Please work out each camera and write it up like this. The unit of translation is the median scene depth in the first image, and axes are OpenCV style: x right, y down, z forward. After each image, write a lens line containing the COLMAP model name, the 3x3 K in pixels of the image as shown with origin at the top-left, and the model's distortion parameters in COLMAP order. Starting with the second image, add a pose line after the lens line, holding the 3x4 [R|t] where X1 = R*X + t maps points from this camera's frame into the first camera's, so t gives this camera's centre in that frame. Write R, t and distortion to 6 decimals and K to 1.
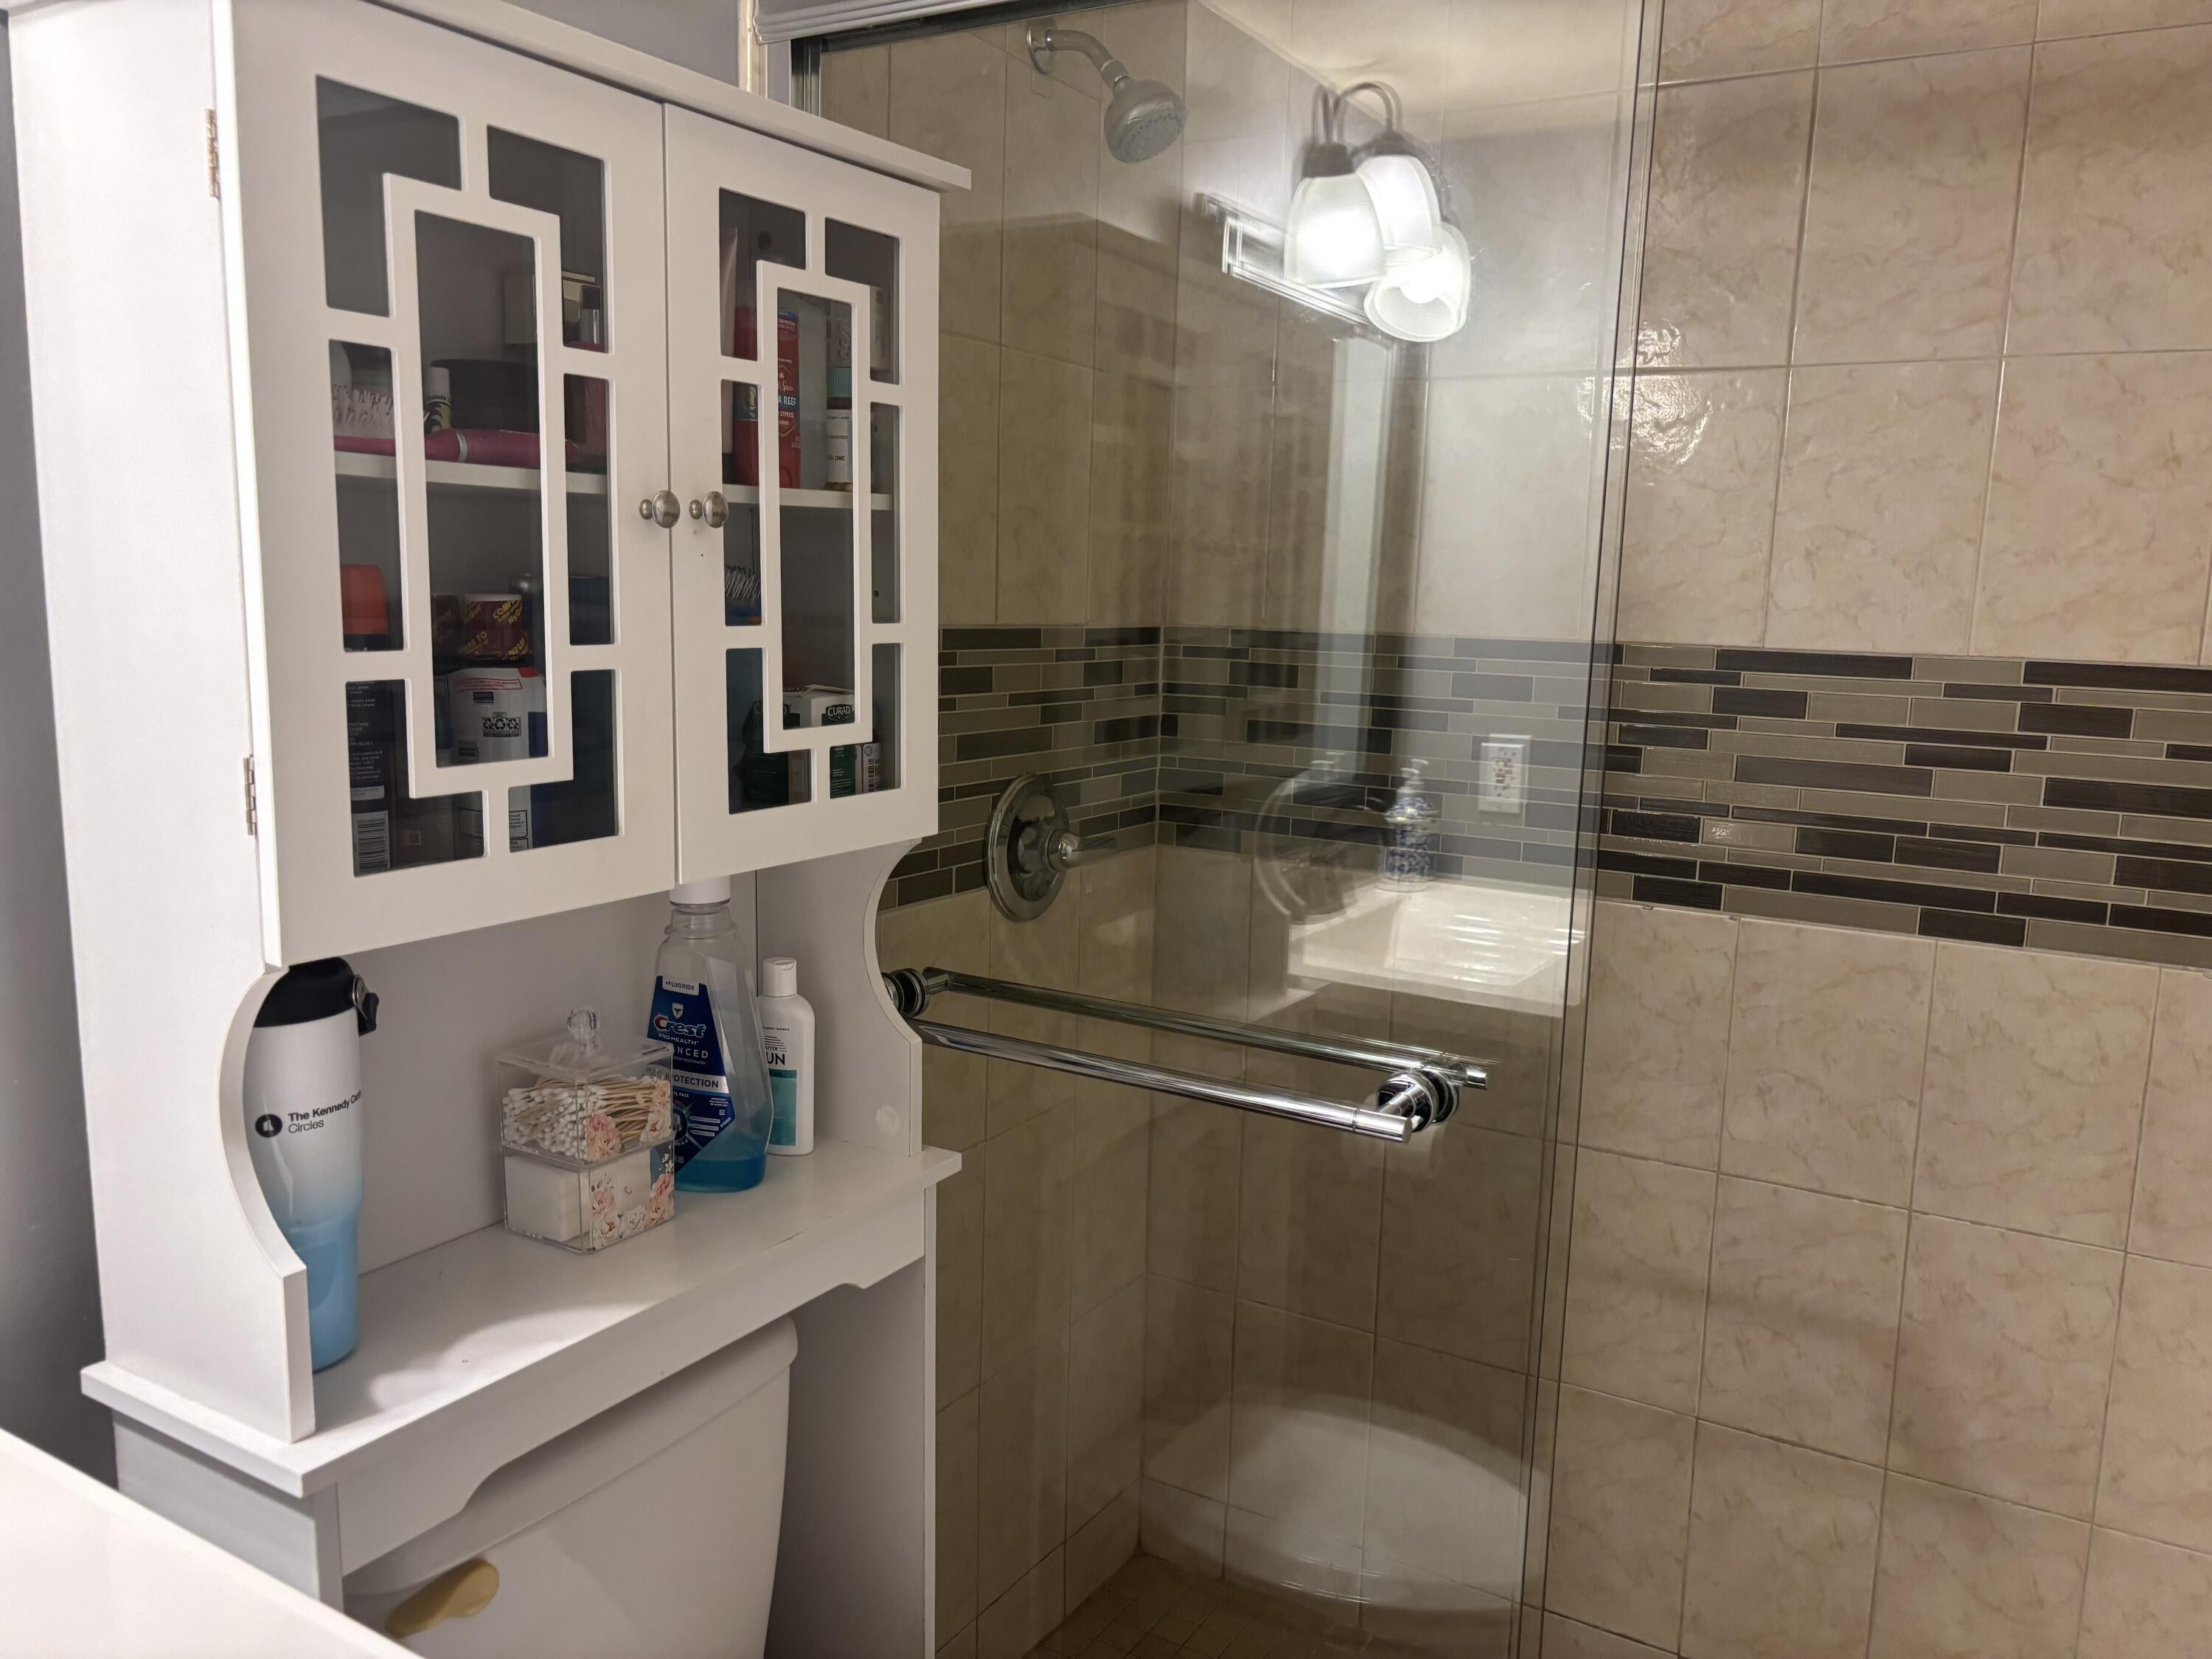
lens RADIAL K [[1671.4, 0, 1105.6], [0, 1671.4, 838.6], [0, 0, 1]] dist [0.045555, -0.042250]
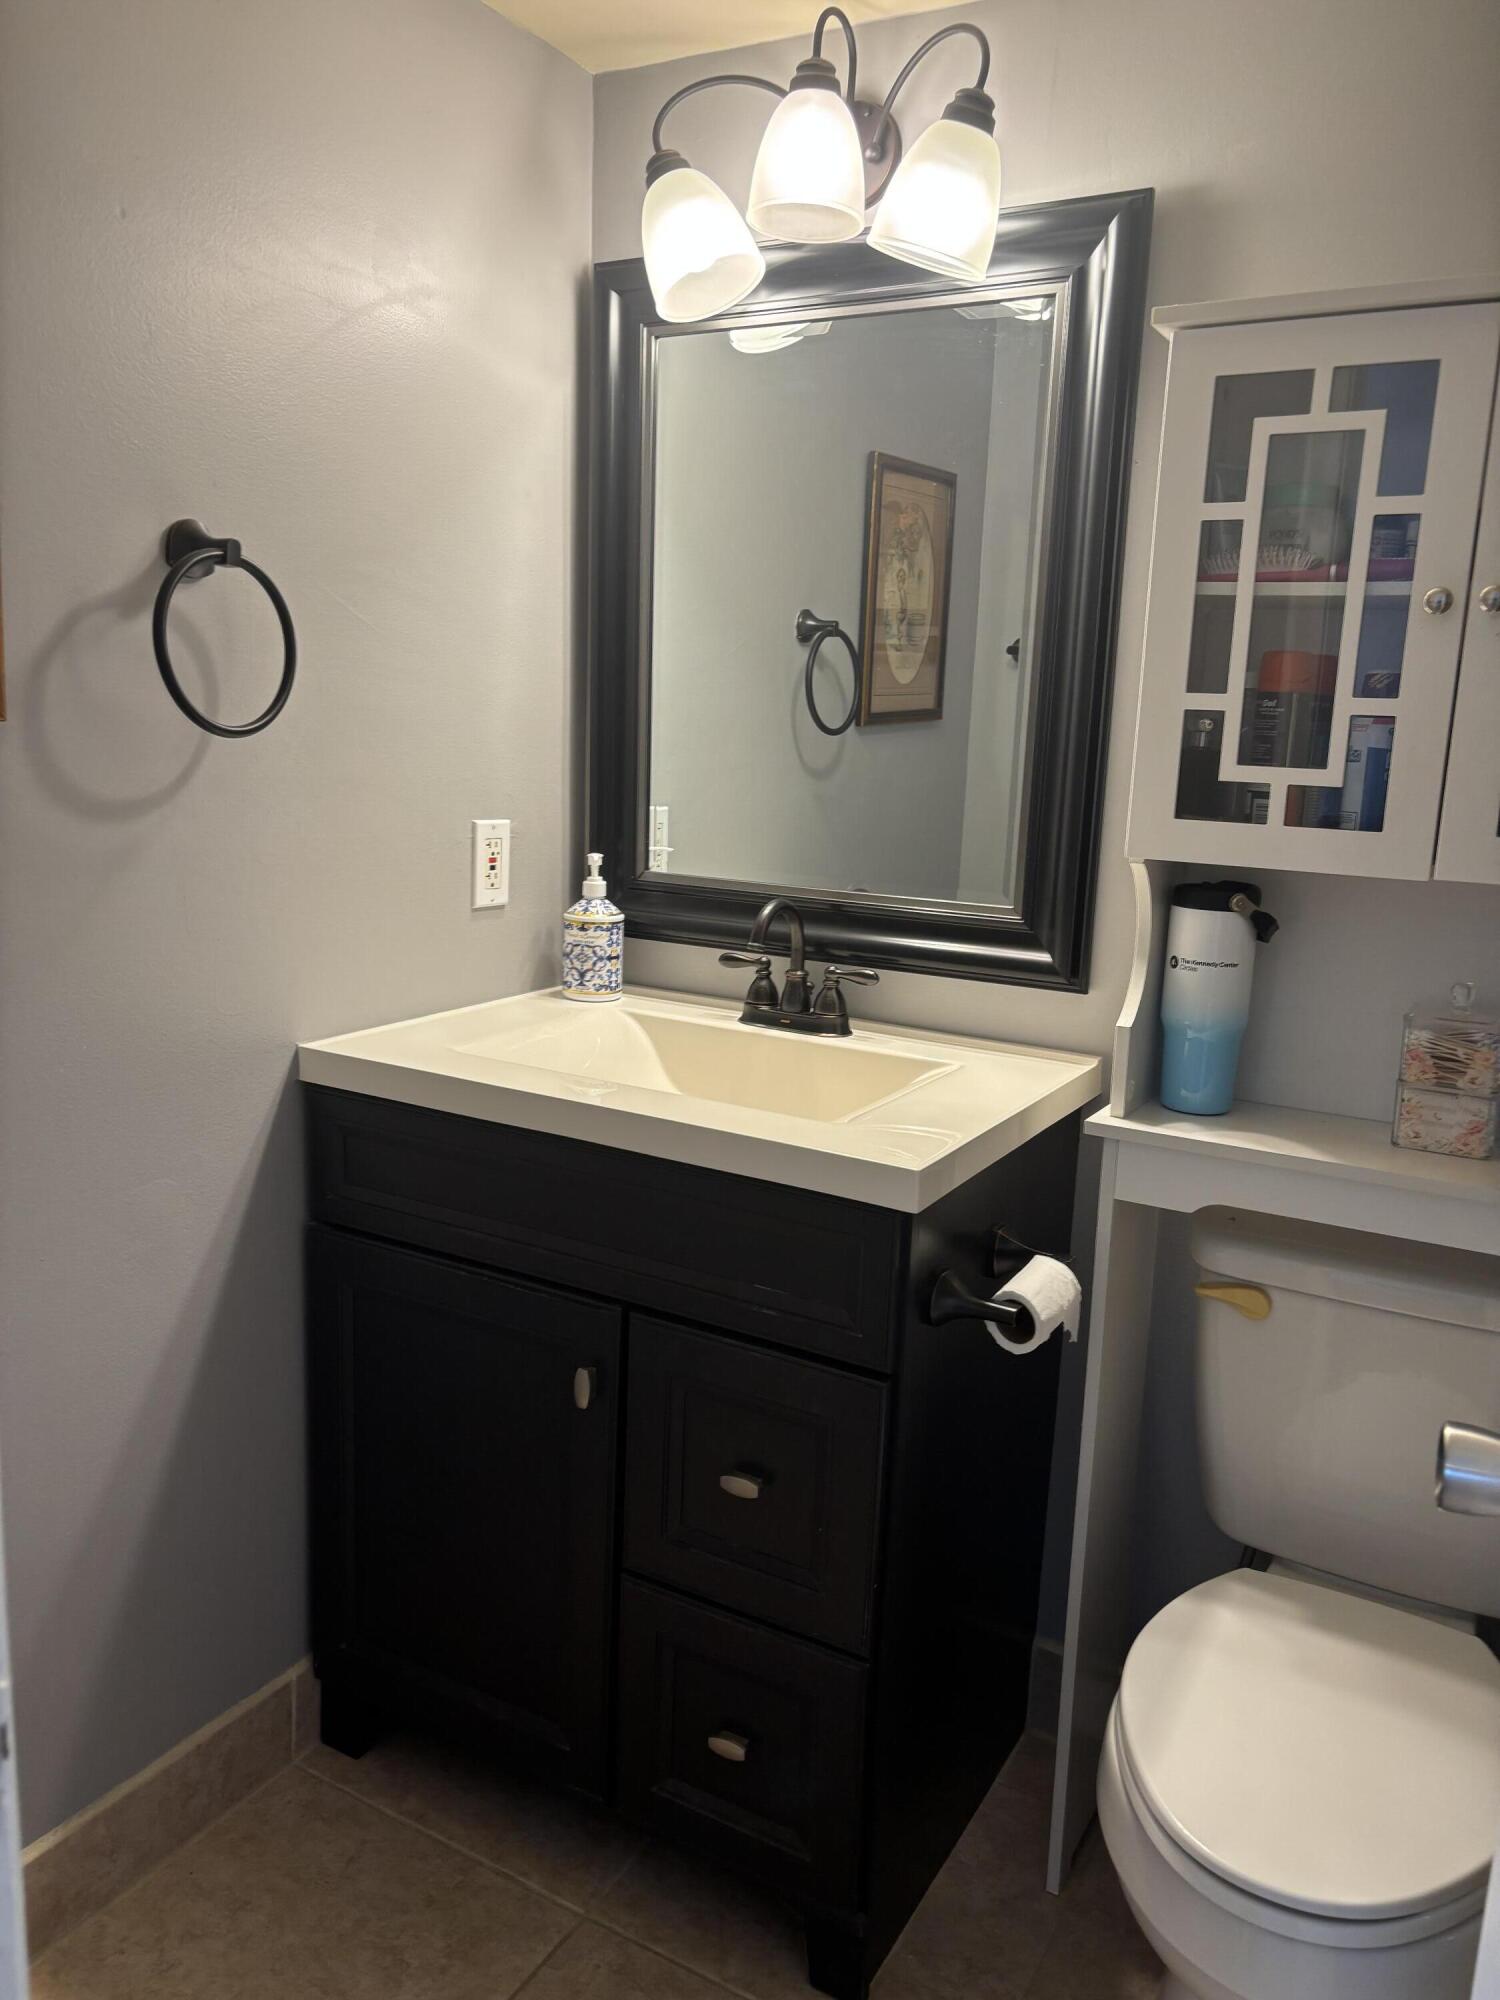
lens RADIAL K [[1511.2, 0, 749.0], [0, 1511.2, 996.6], [0, 0, 1]] dist [0.045555, -0.042250]
pose [[0.015079, 0.178989, -0.983735, 1.101452], [-0.188972, 0.966627, 0.172980, 0.010587], [0.981867, 0.183290, 0.048400, 0.464551]]
